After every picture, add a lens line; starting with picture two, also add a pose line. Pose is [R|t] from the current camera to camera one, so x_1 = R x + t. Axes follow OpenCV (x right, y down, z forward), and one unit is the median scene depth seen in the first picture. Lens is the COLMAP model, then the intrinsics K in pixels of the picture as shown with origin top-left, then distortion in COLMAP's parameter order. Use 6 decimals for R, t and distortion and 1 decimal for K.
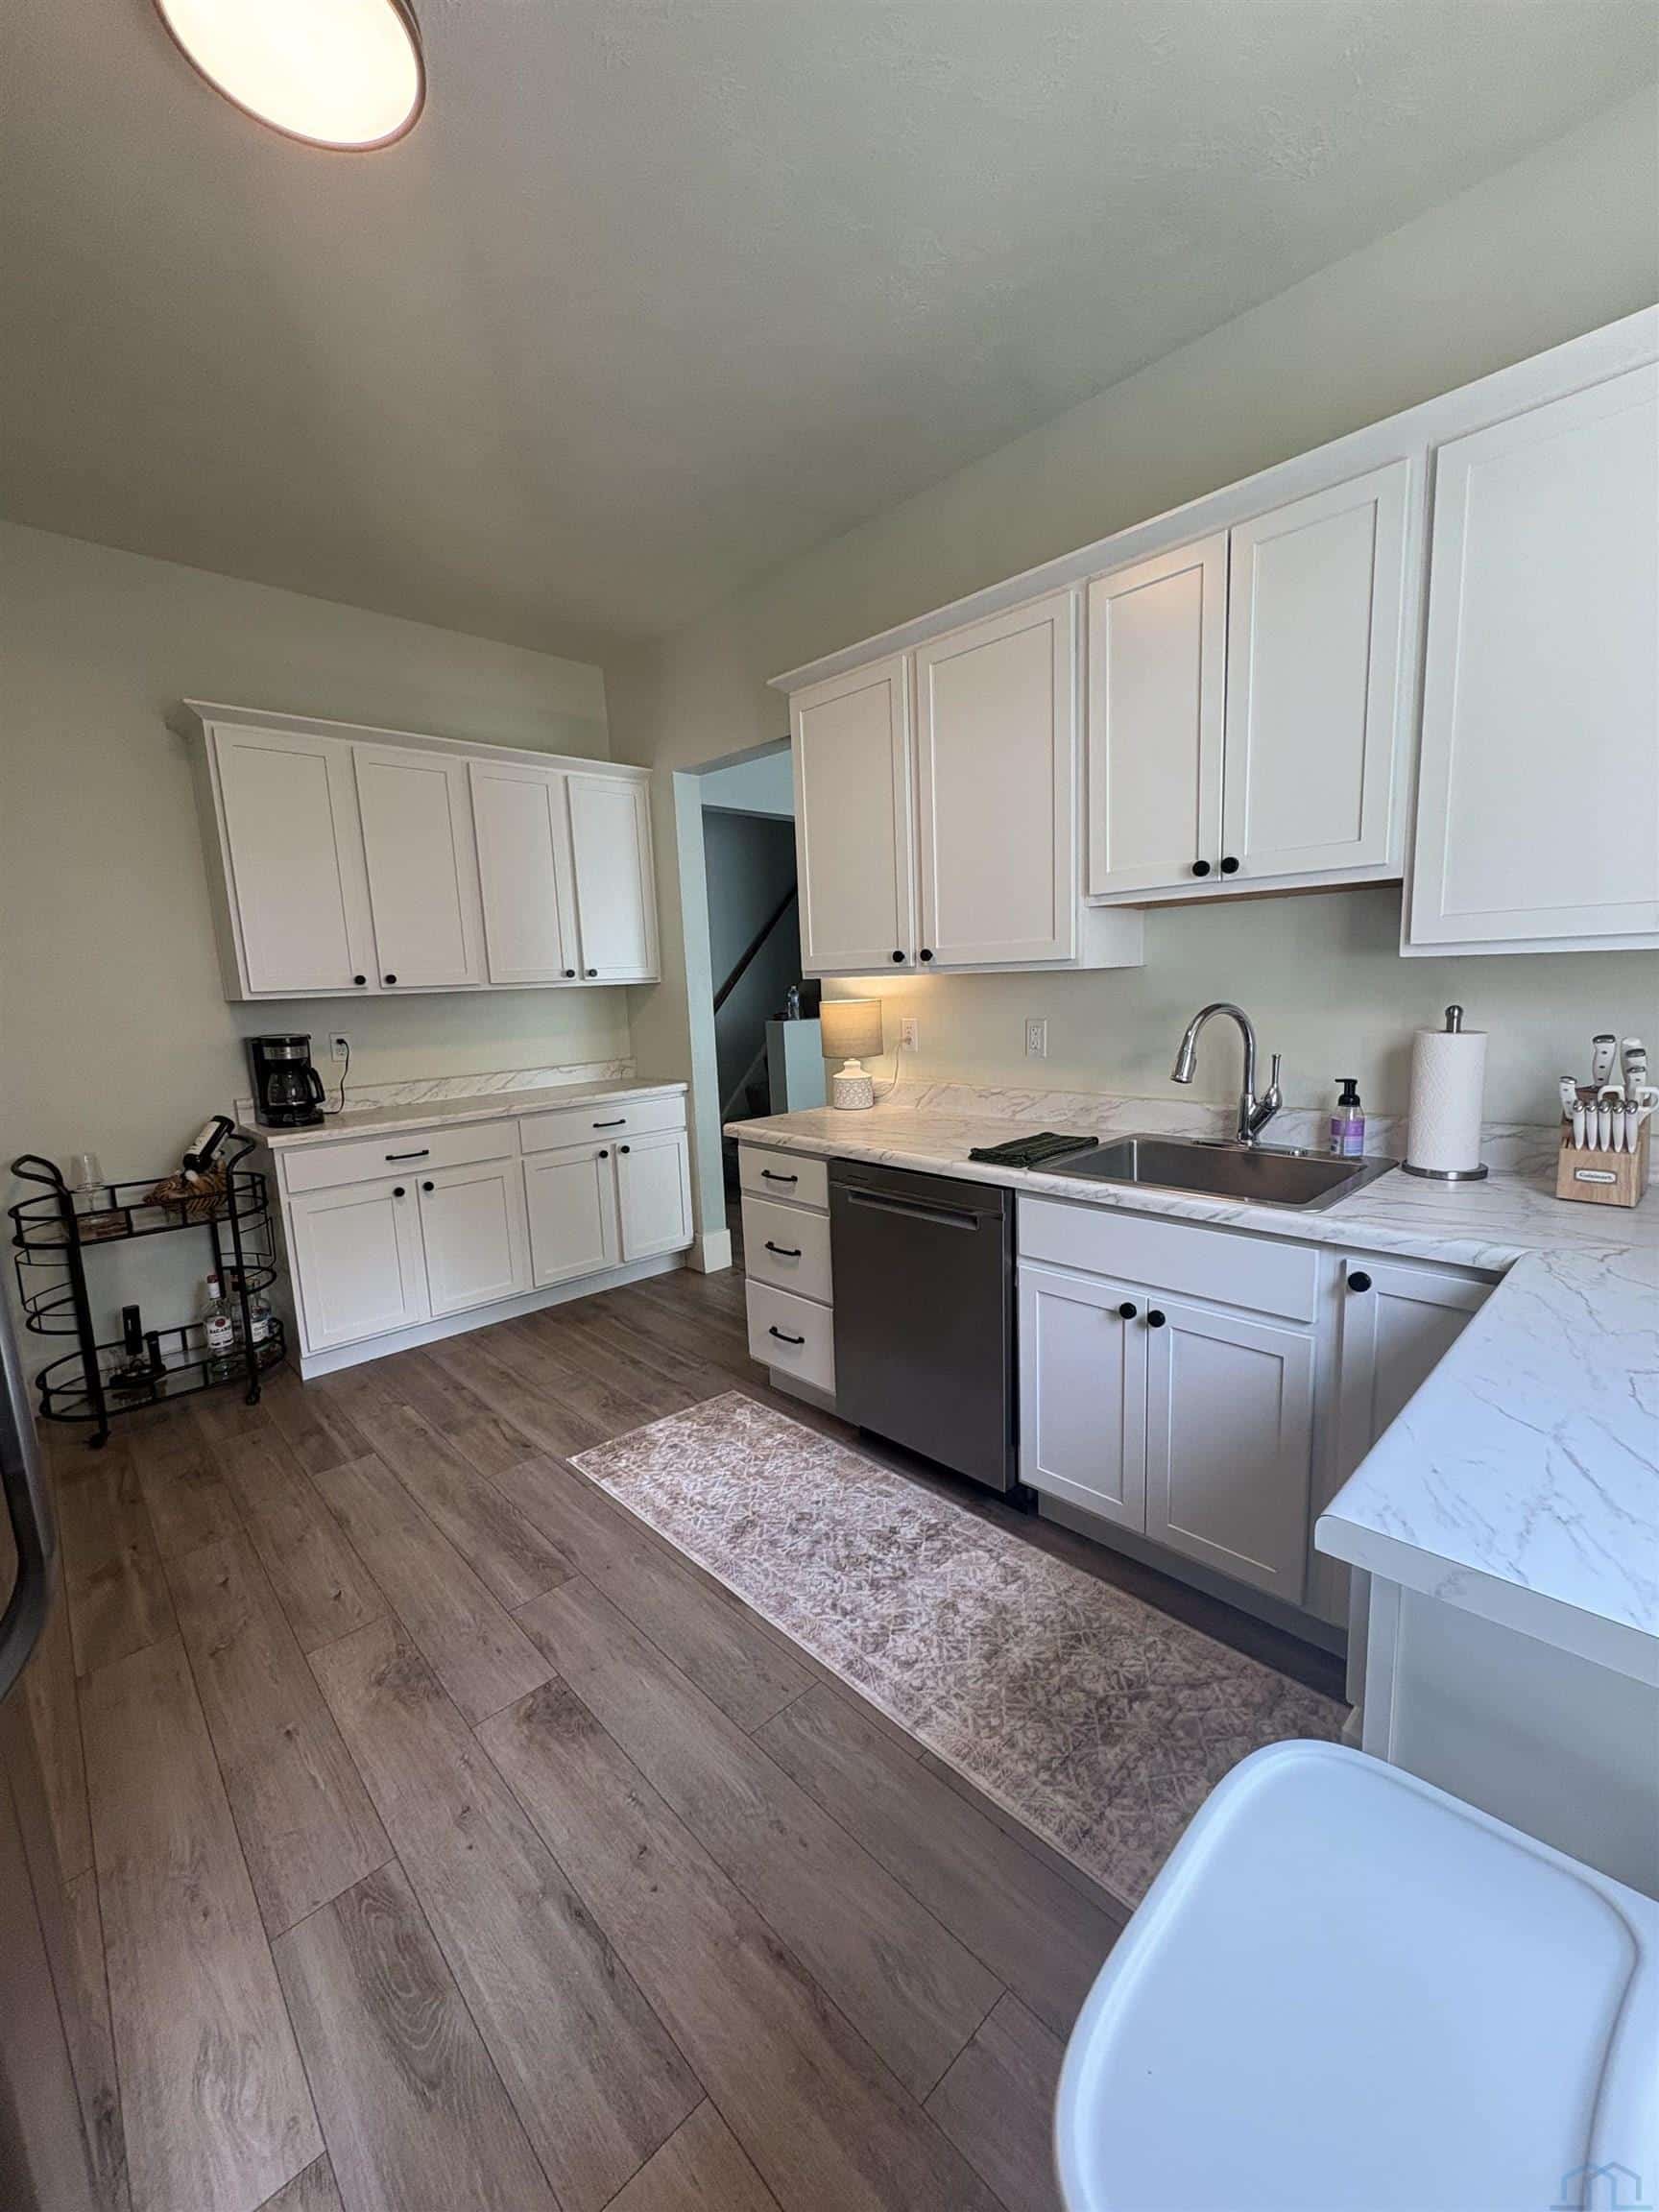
lens RADIAL K [[877.3, 0, 829.8], [0, 877.3, 1140.6], [0, 0, 1]] dist [0.000914, -0.001000]
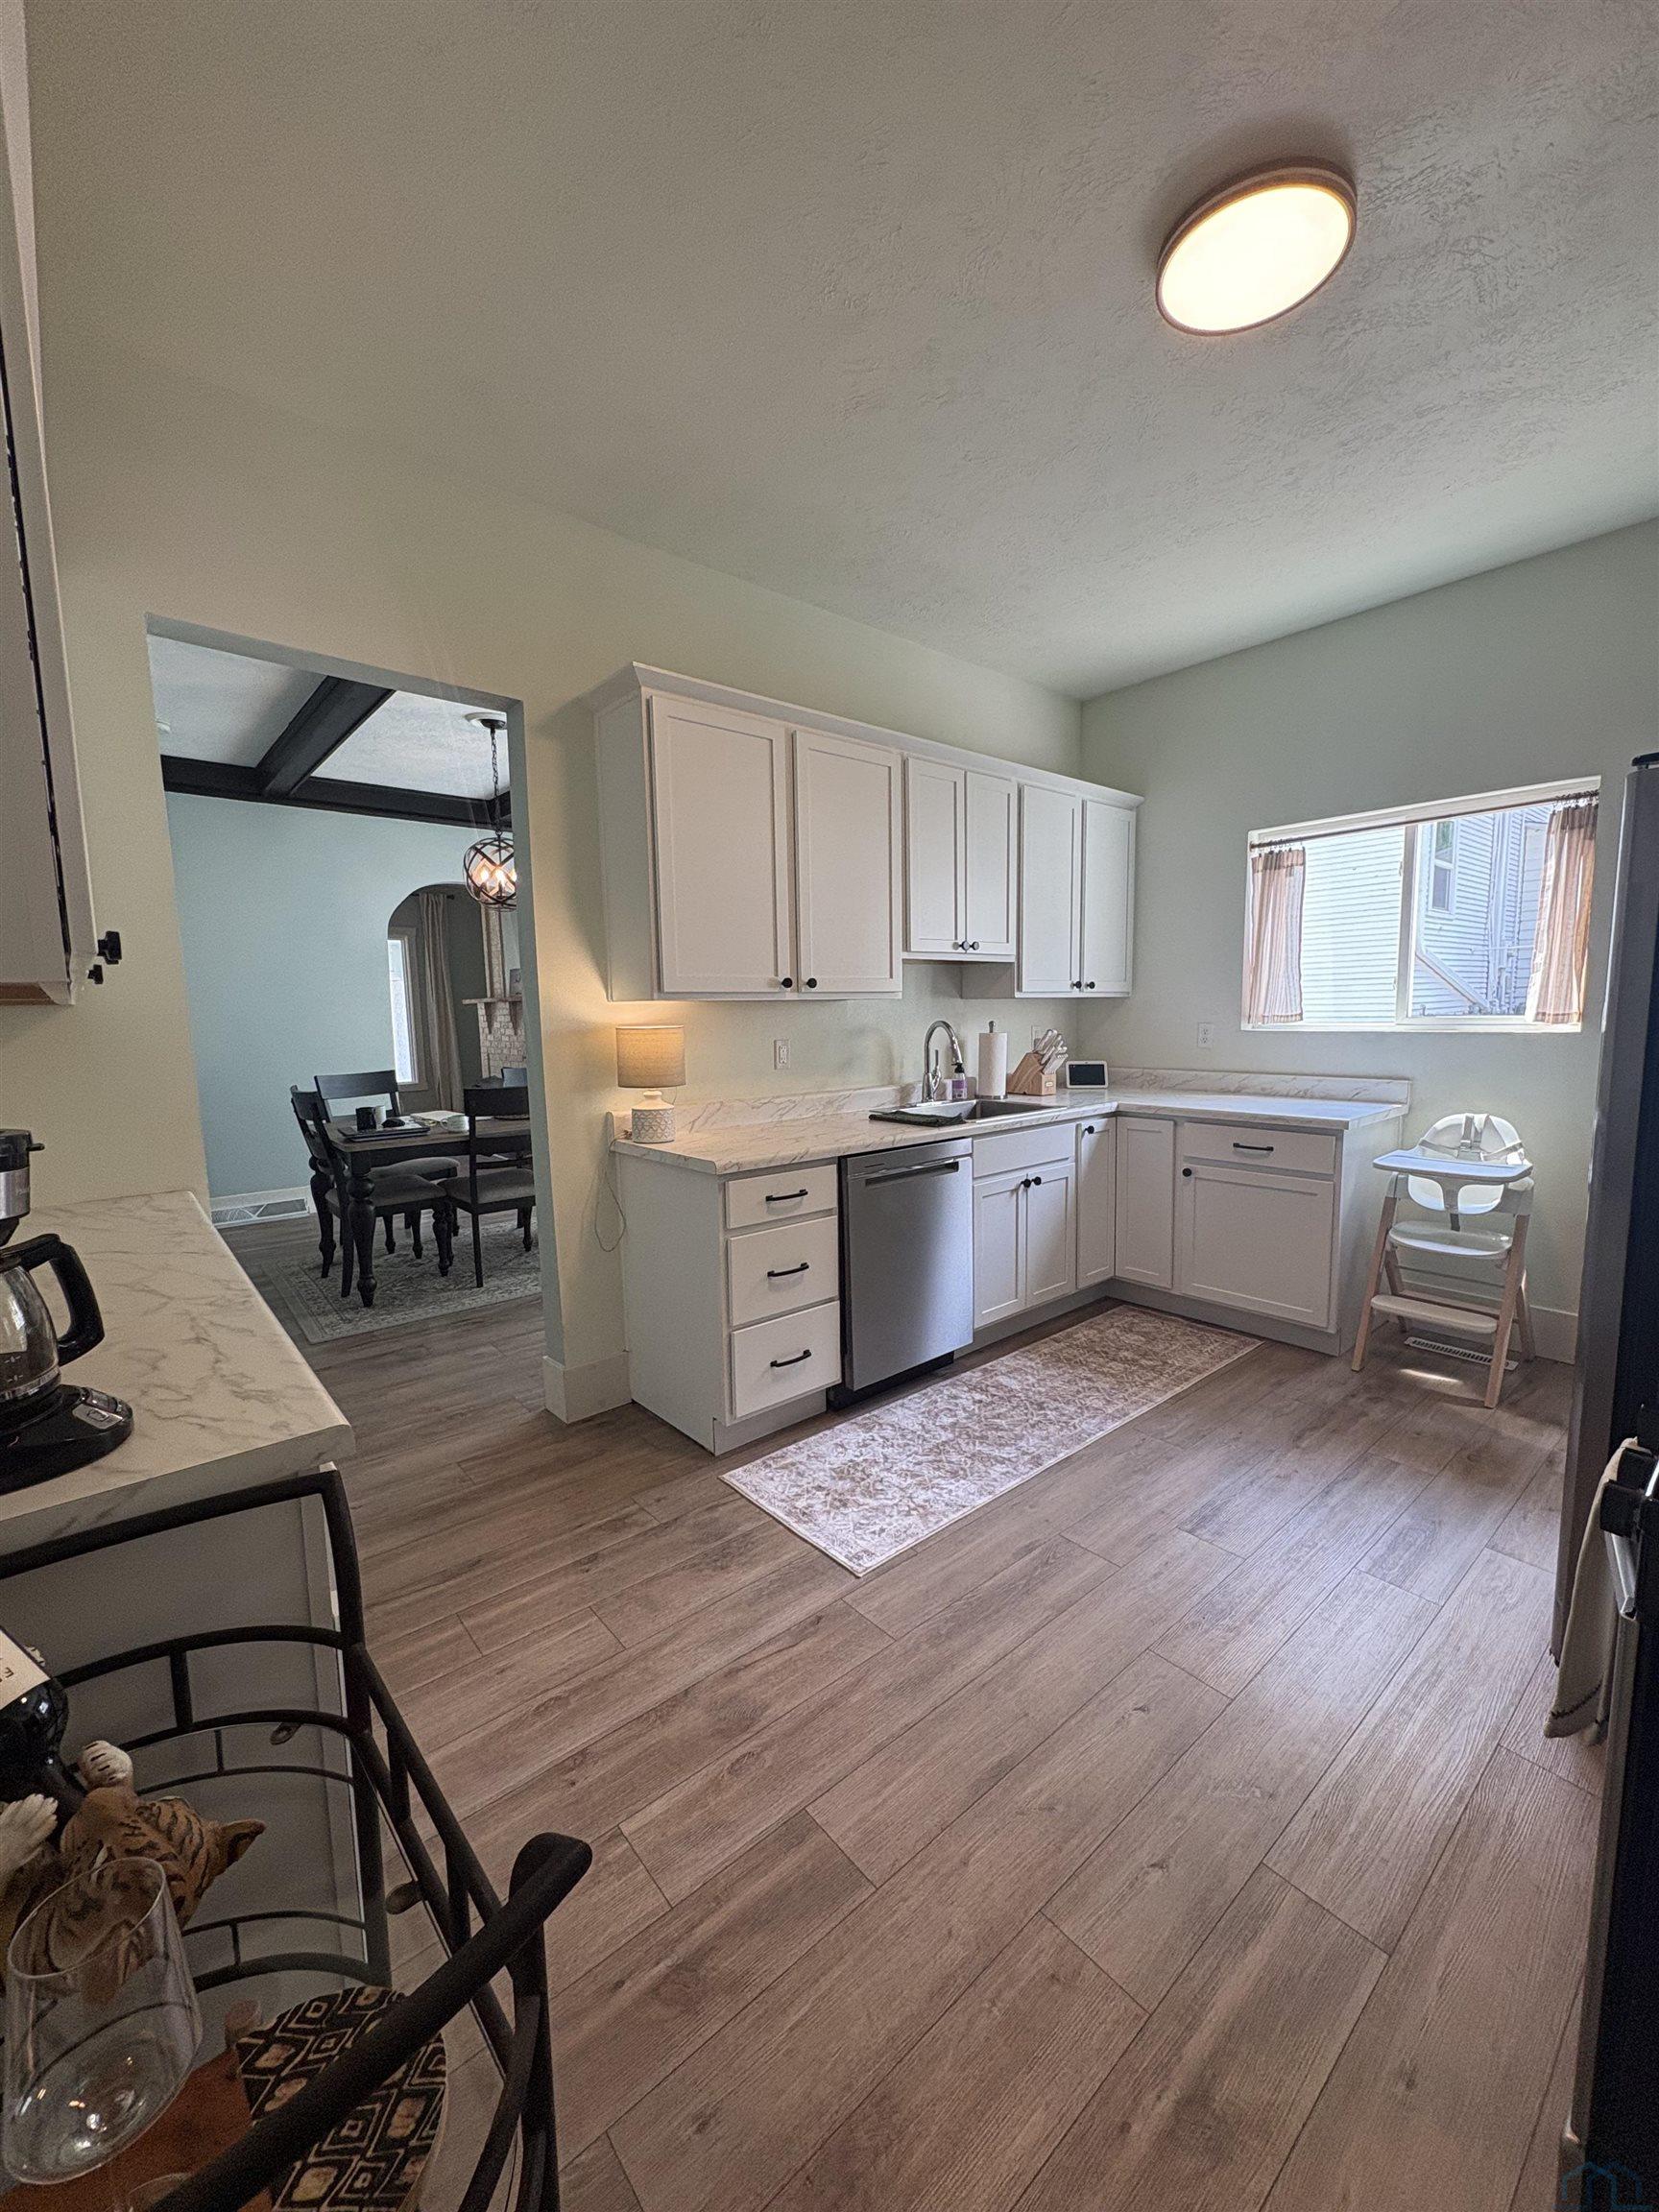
lens RADIAL K [[877.3, 0, 833.9], [0, 877.3, 1111.9], [0, 0, 1]] dist [0.000914, -0.001000]
pose [[0.048759, -0.081488, 0.995481, -1.207575], [0.199194, 0.977439, 0.070254, -0.130175], [-0.978746, 0.194868, 0.063891, 1.001946]]
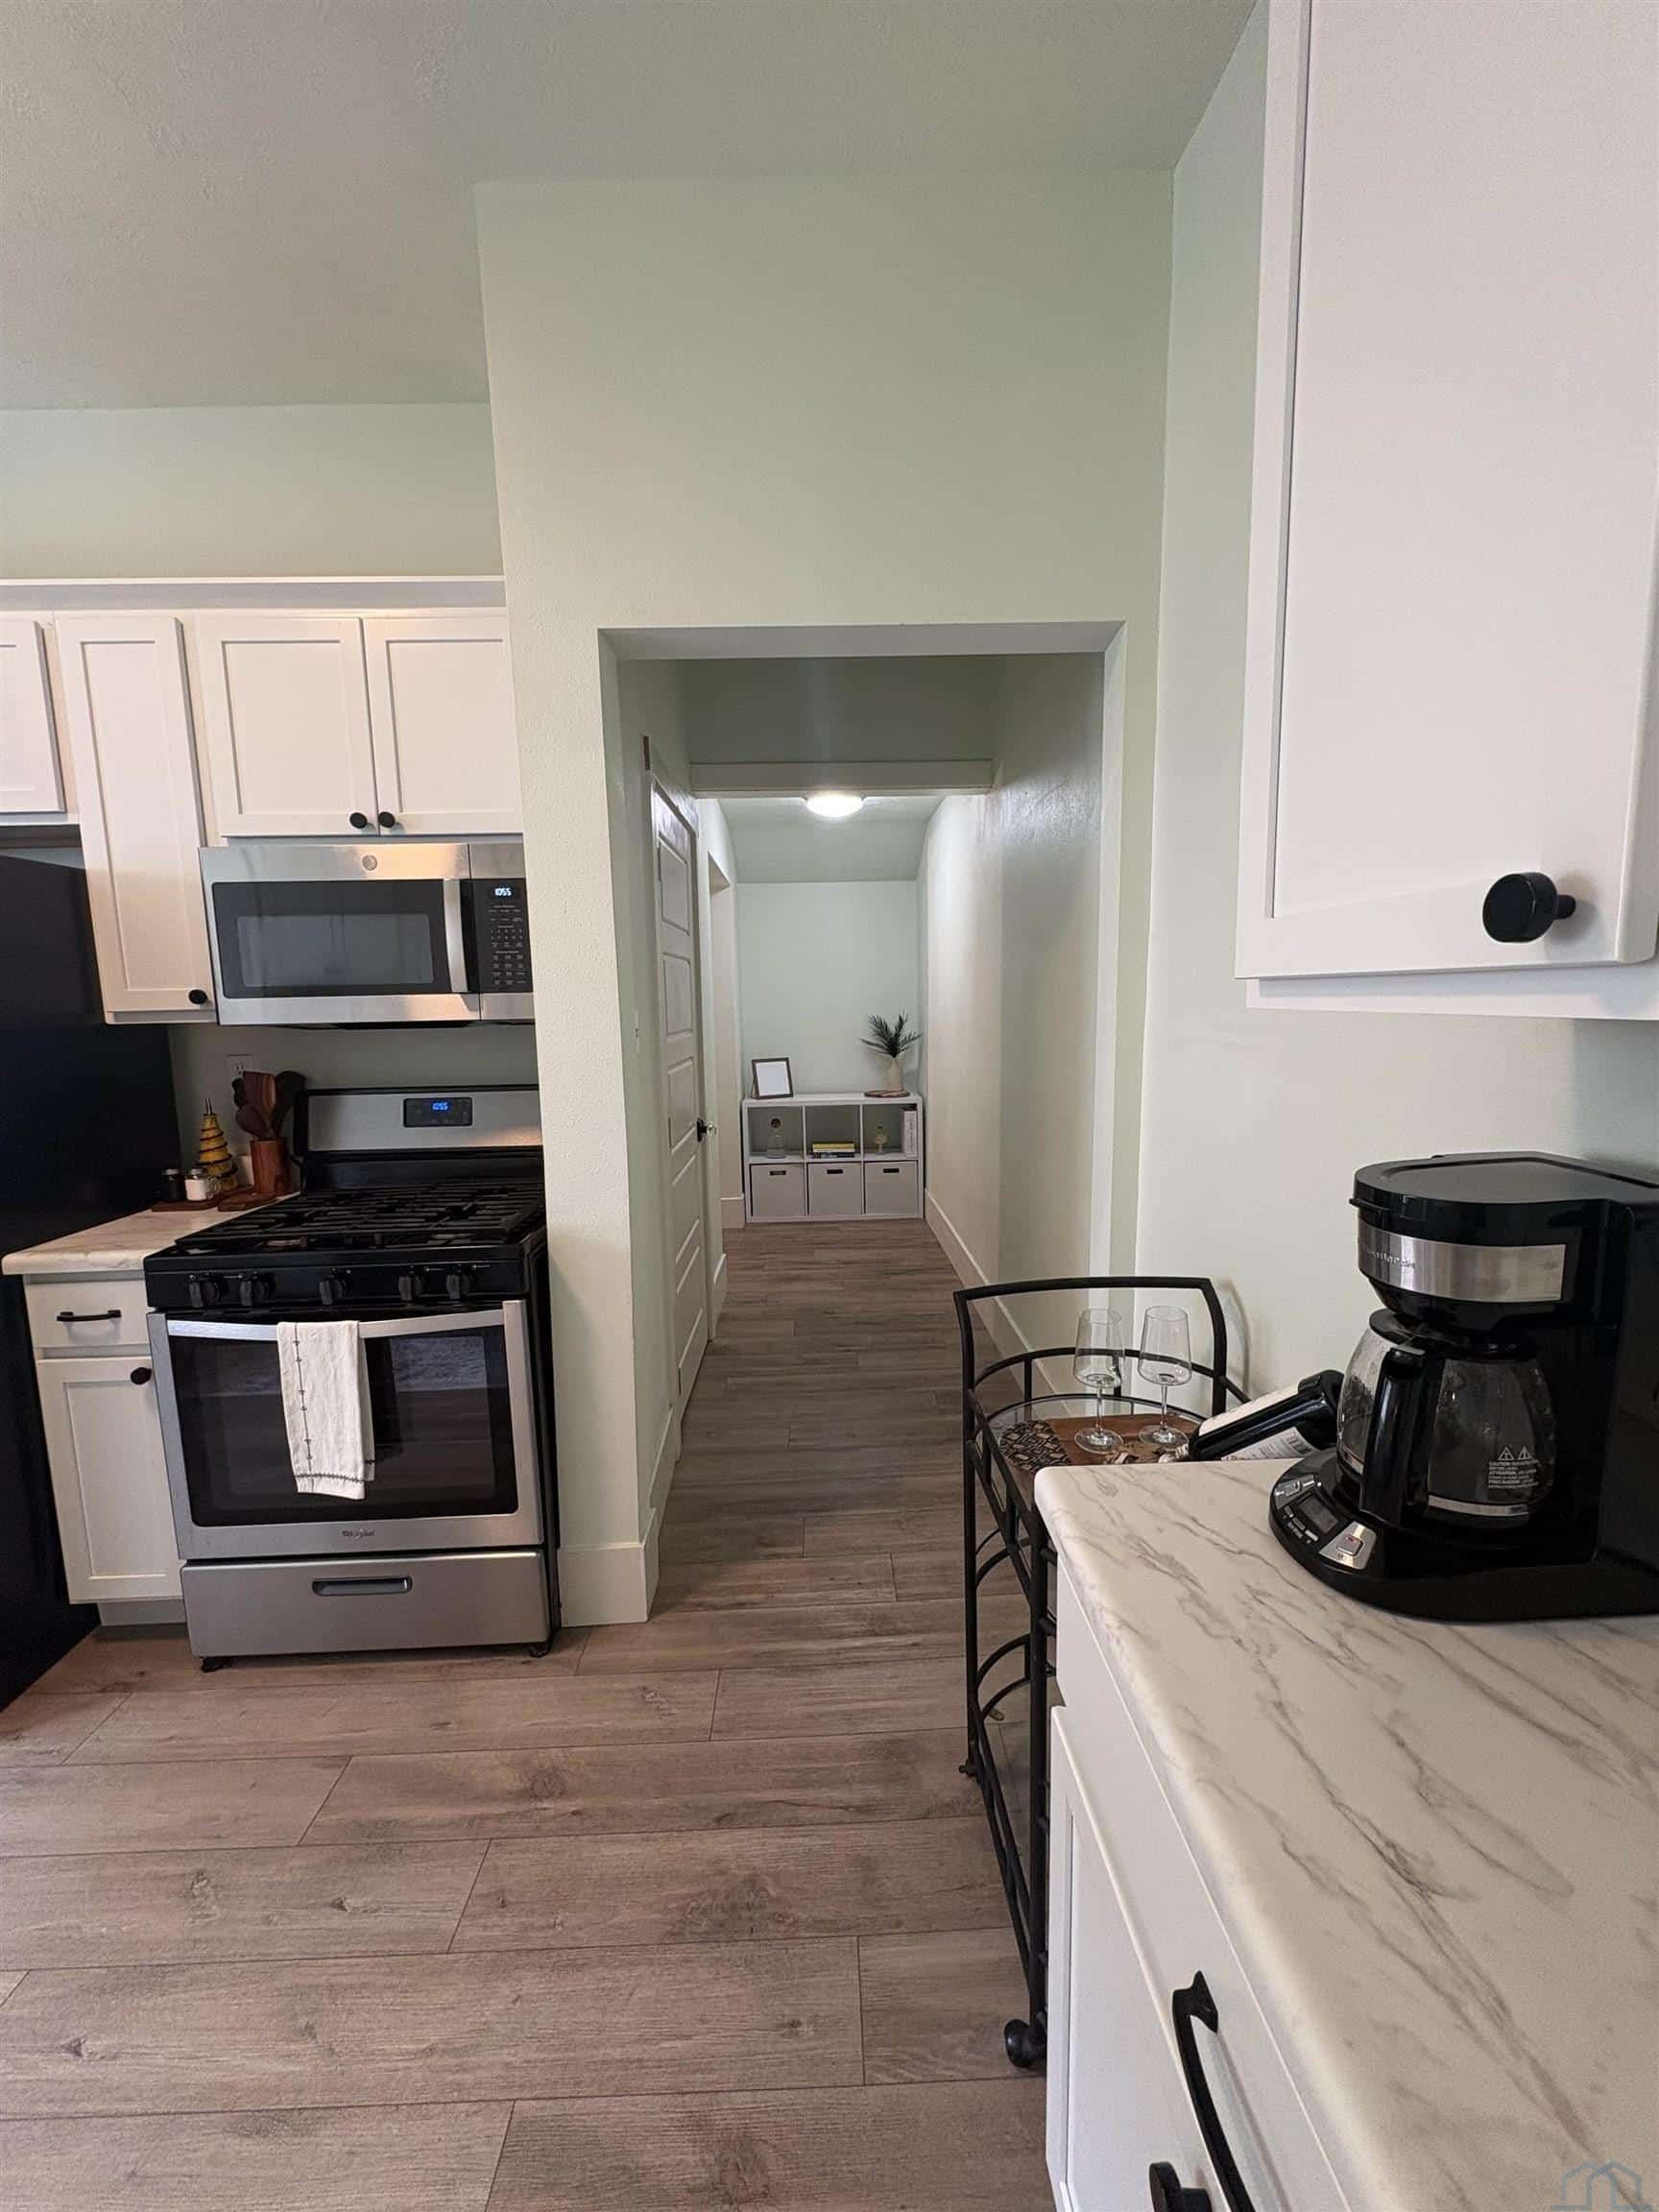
lens RADIAL K [[877.3, 0, 831.0], [0, 877.3, 1112.9], [0, 0, 1]] dist [0.000914, -0.001000]
pose [[-0.668910, 0.150762, -0.727894, -0.506627], [-0.089958, 0.955602, 0.280594, -0.255218], [0.737880, 0.253172, -0.625650, 1.411101]]
